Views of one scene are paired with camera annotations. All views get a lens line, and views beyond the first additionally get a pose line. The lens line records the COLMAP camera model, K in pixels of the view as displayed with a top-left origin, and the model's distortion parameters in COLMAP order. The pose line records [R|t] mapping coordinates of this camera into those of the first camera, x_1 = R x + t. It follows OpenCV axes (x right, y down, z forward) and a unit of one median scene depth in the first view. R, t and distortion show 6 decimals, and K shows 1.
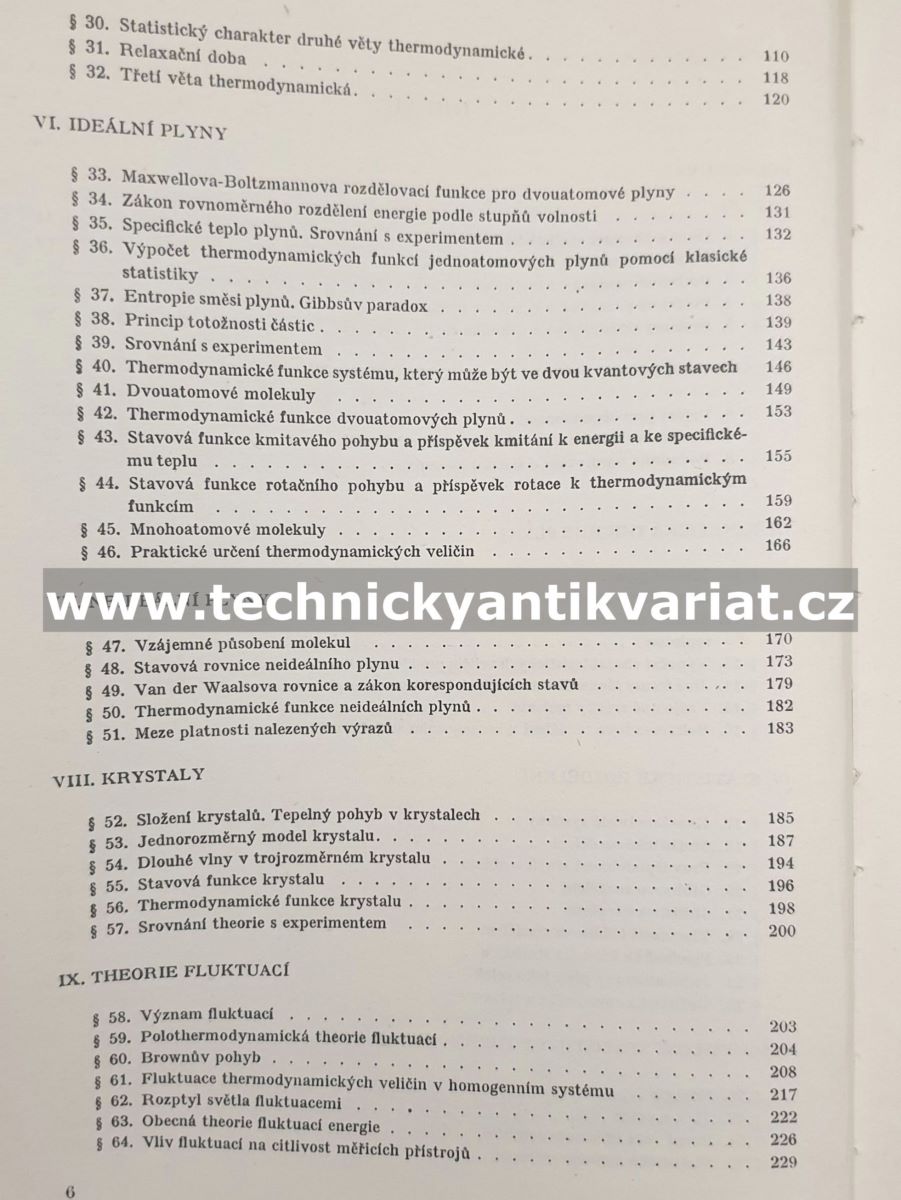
lens RADIAL K [[913.3, 0, 435.8], [0, 913.3, 598.0], [0, 0, 1]] dist [0.158176, -0.164143]
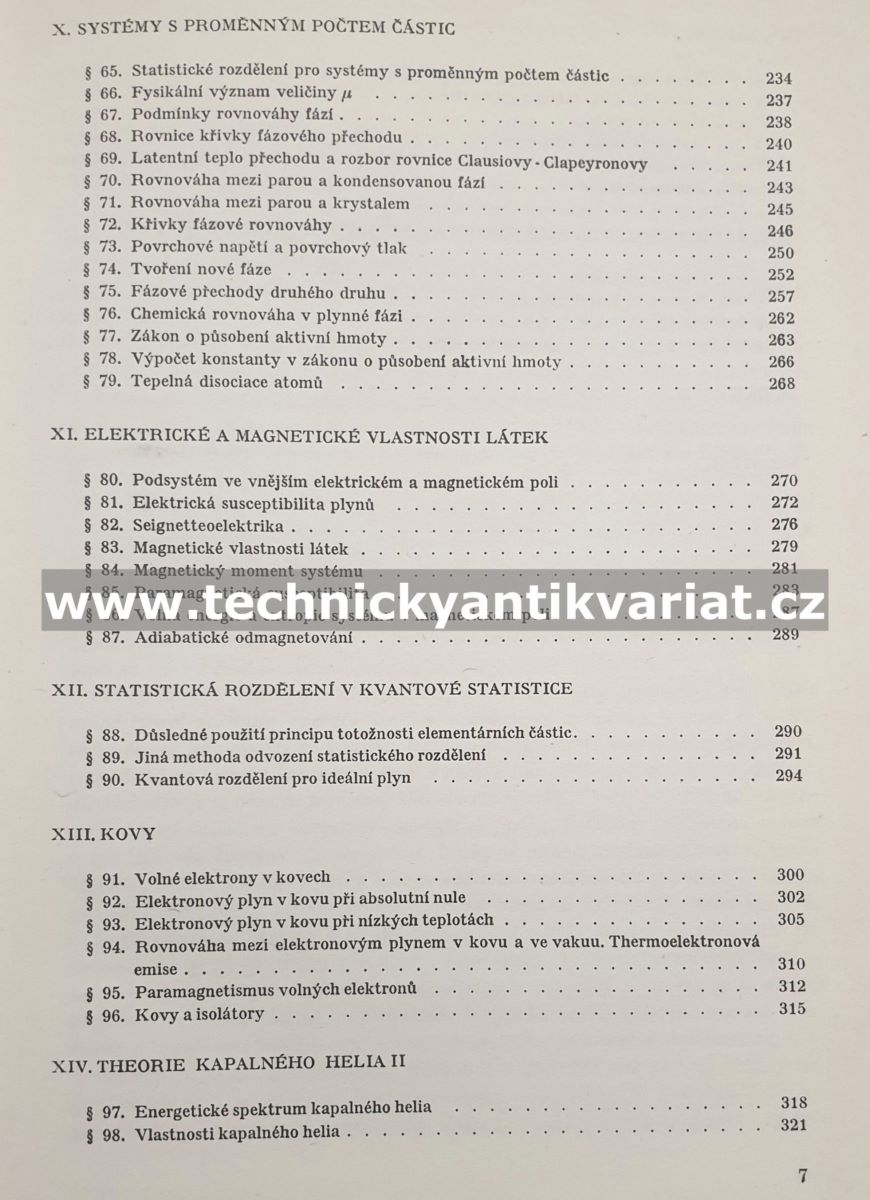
lens RADIAL K [[935.5, 0, 435.0], [0, 935.5, 600.0], [0, 0, 1]] dist [0.012875, 0.005076]
pose [[0.999973, -0.002185, -0.006980, -0.000928], [0.002098, 0.999920, -0.012464, -0.101802], [0.007007, 0.012449, 0.999898, 0.000327]]
